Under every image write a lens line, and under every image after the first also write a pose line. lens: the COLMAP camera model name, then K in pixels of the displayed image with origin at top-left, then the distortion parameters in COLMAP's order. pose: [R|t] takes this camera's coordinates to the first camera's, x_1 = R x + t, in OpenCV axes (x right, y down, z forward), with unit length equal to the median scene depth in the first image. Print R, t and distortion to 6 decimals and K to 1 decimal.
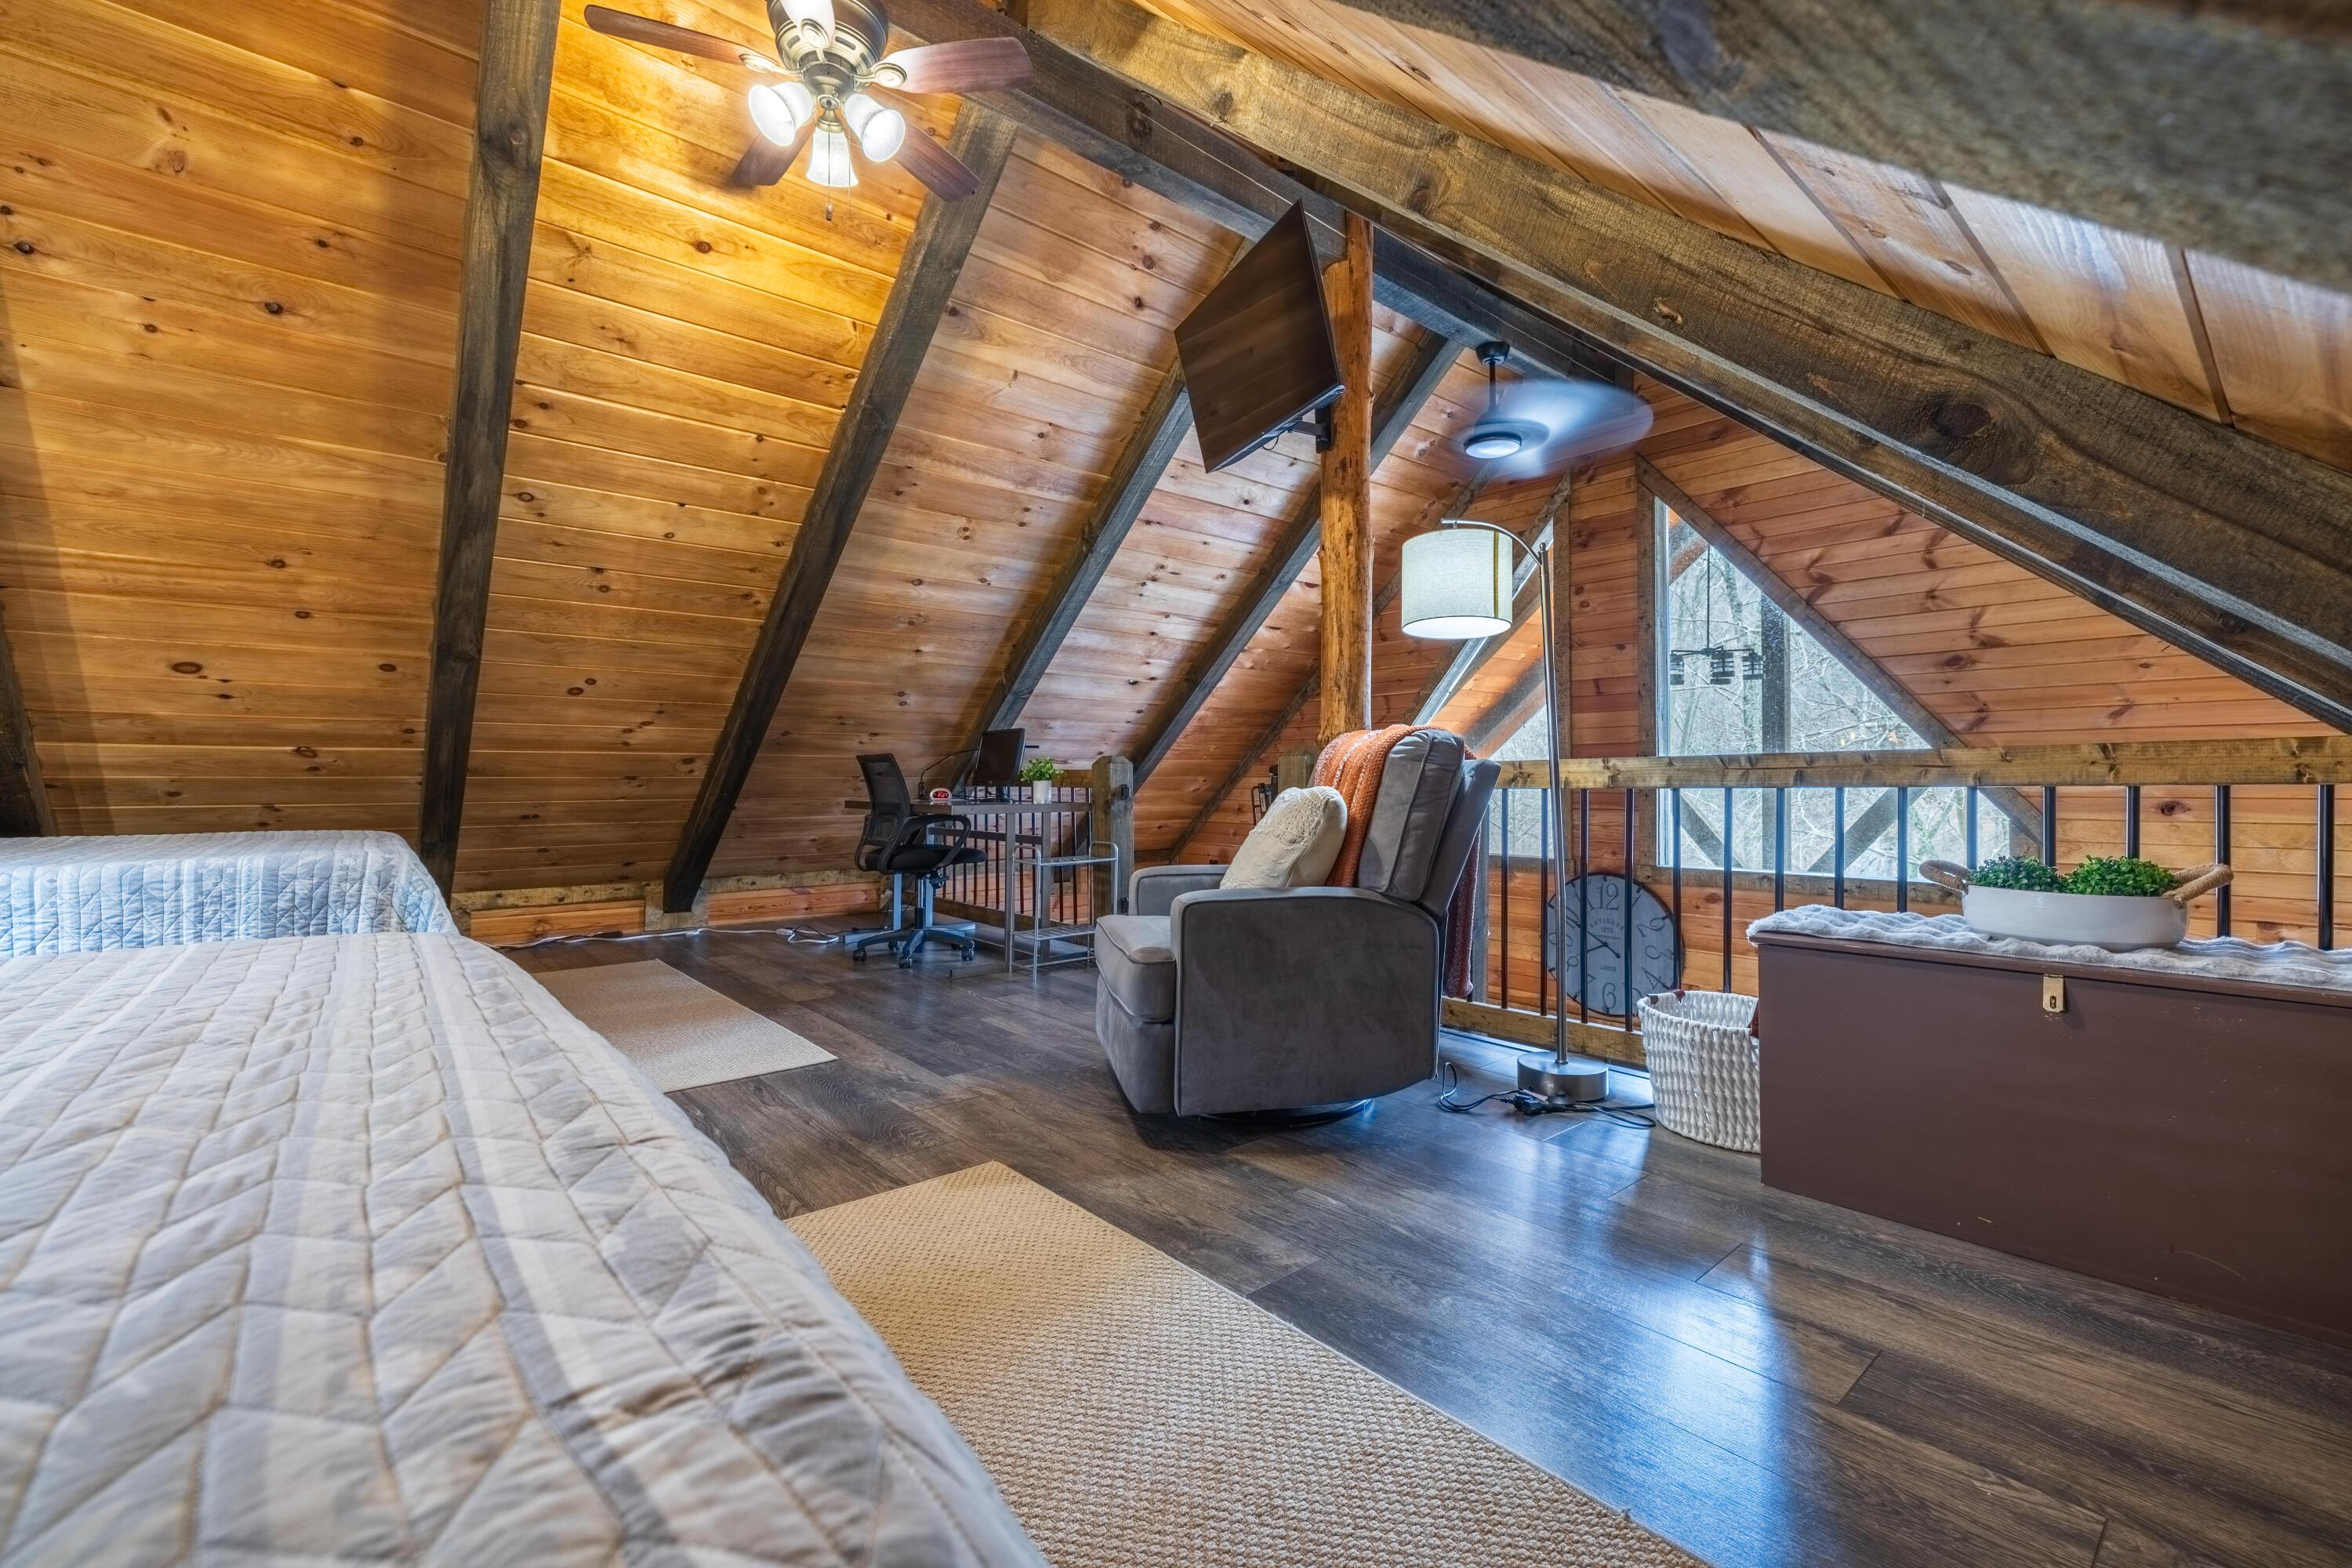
lens RADIAL K [[979.4, 0, 1174.8], [0, 979.4, 778.3], [0, 0, 1]] dist [-0.000824, -0.000293]
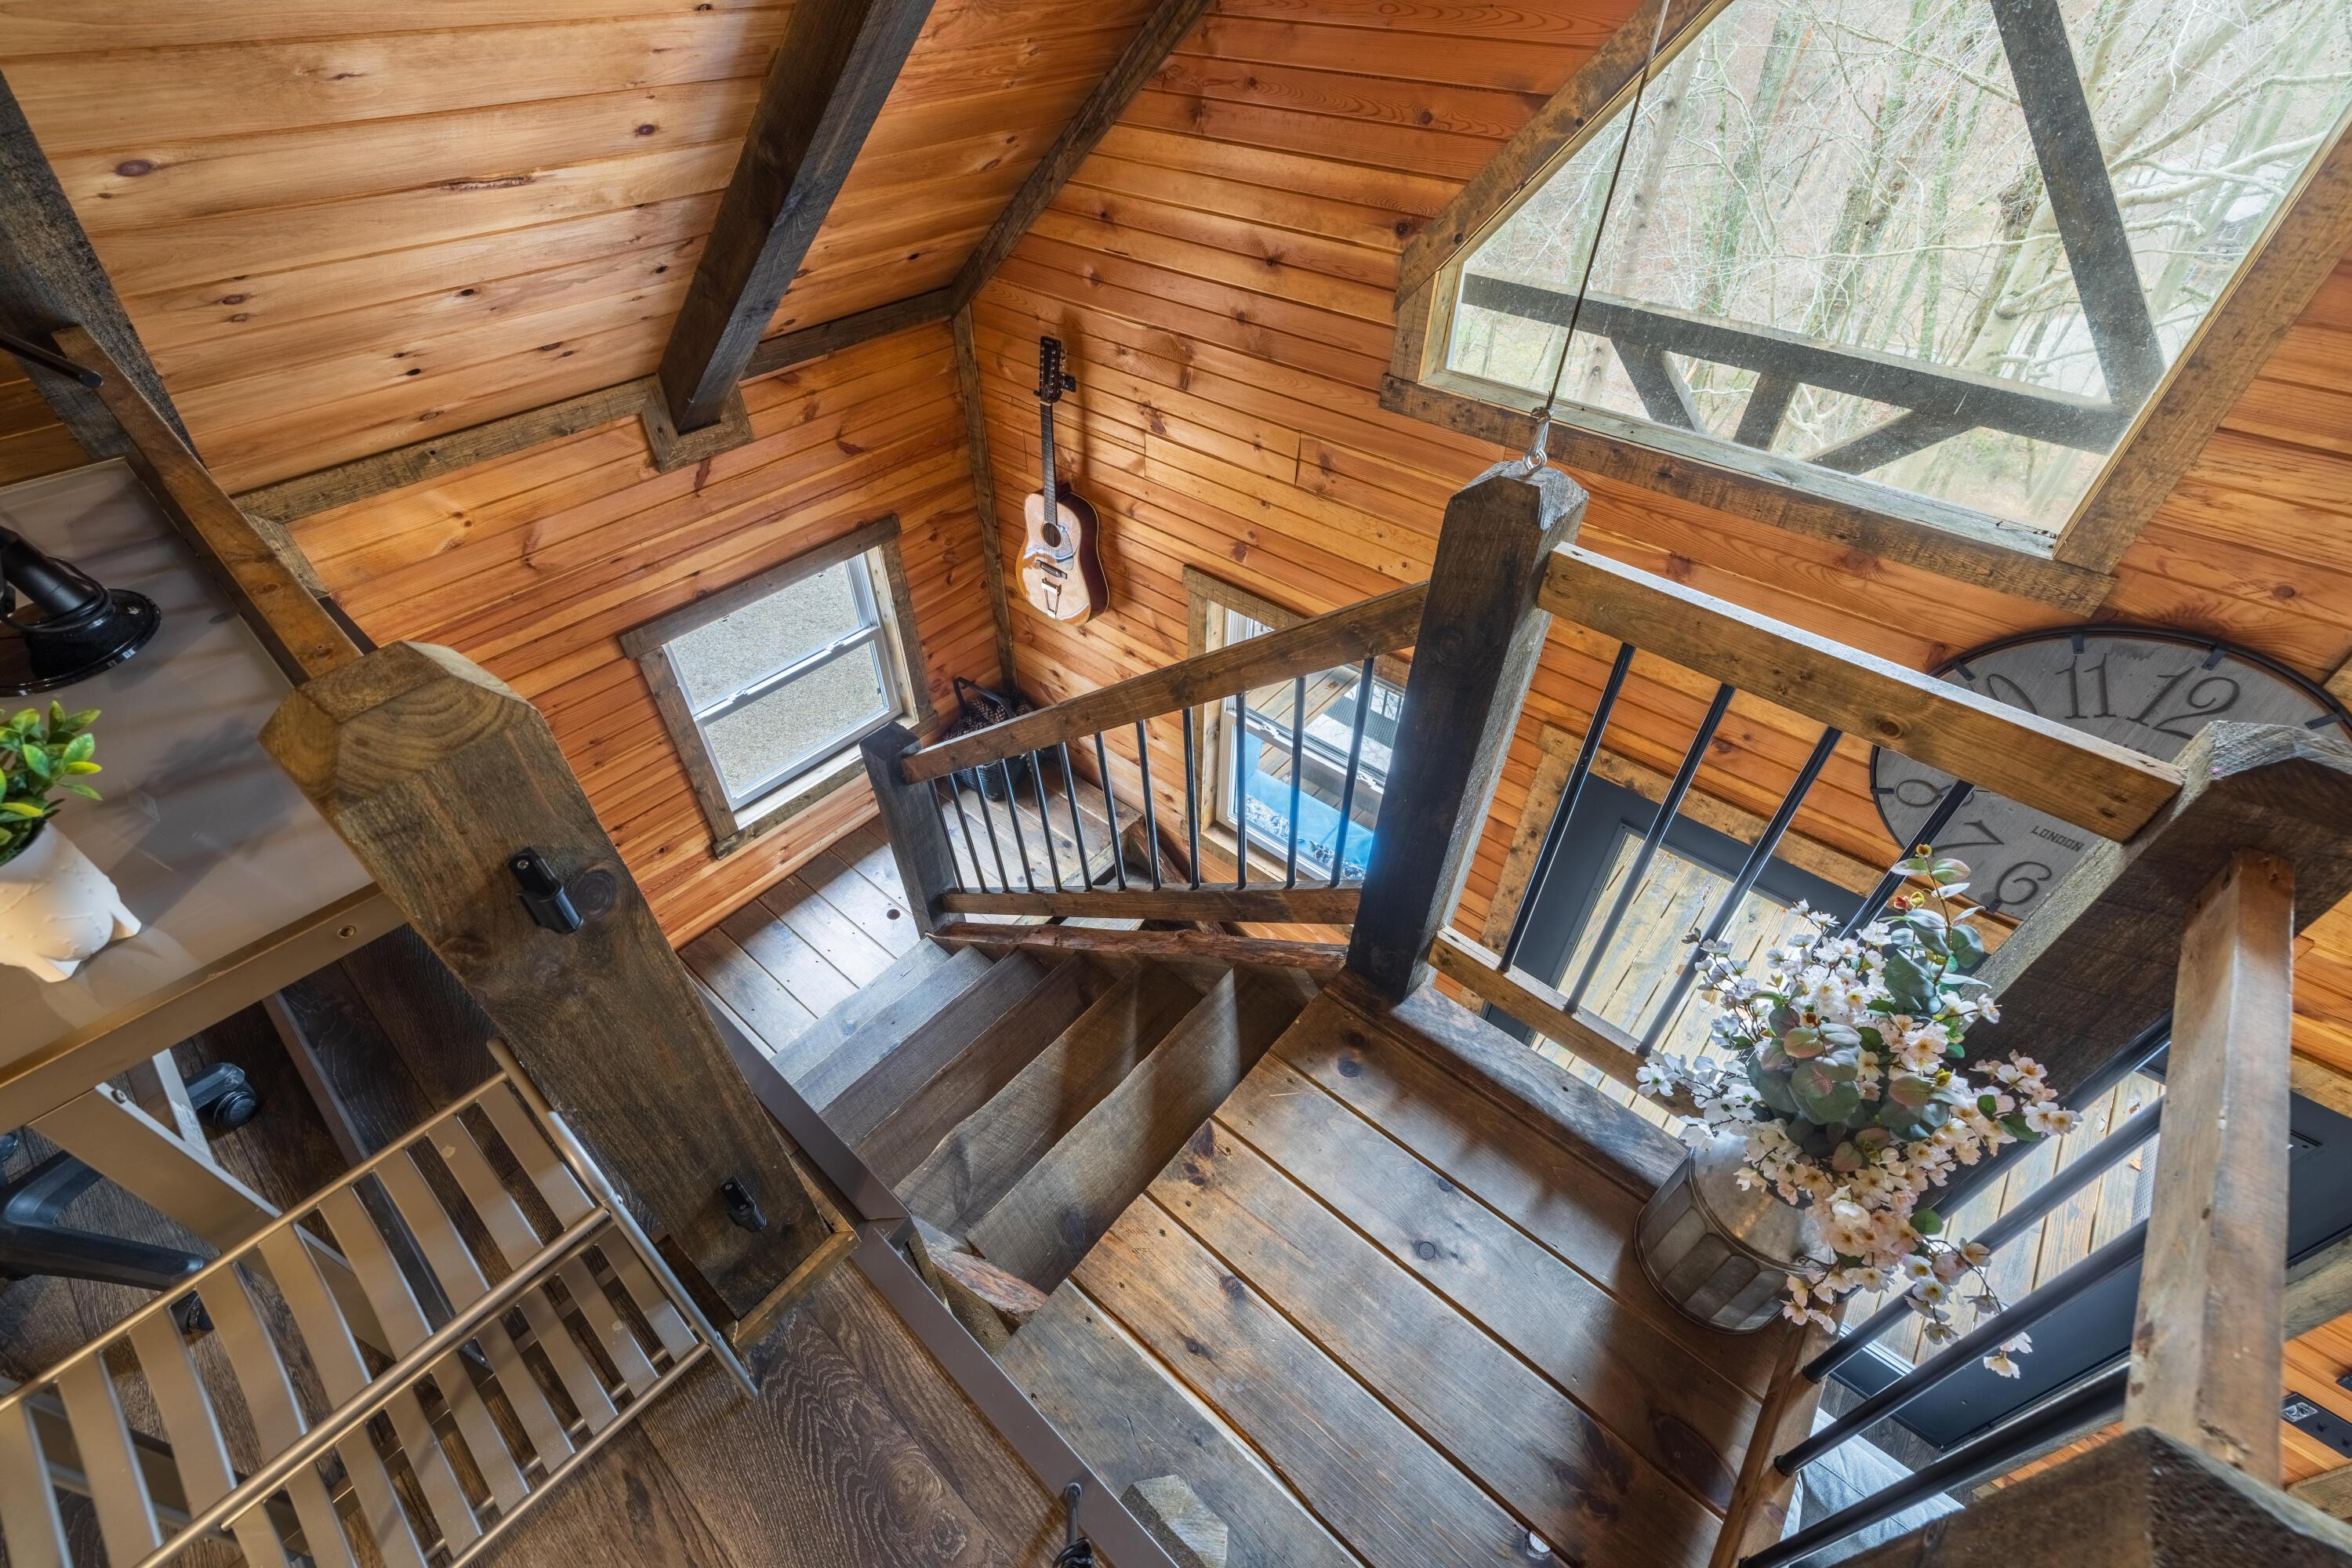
lens RADIAL K [[979.4, 0, 1174.8], [0, 979.4, 778.3], [0, 0, 1]] dist [-0.000824, -0.000293]
pose [[0.987916, -0.105253, 0.113767, 0.024056], [0.000101, 0.734476, 0.678635, -0.072286], [-0.154987, -0.670423, 0.725612, 0.553667]]
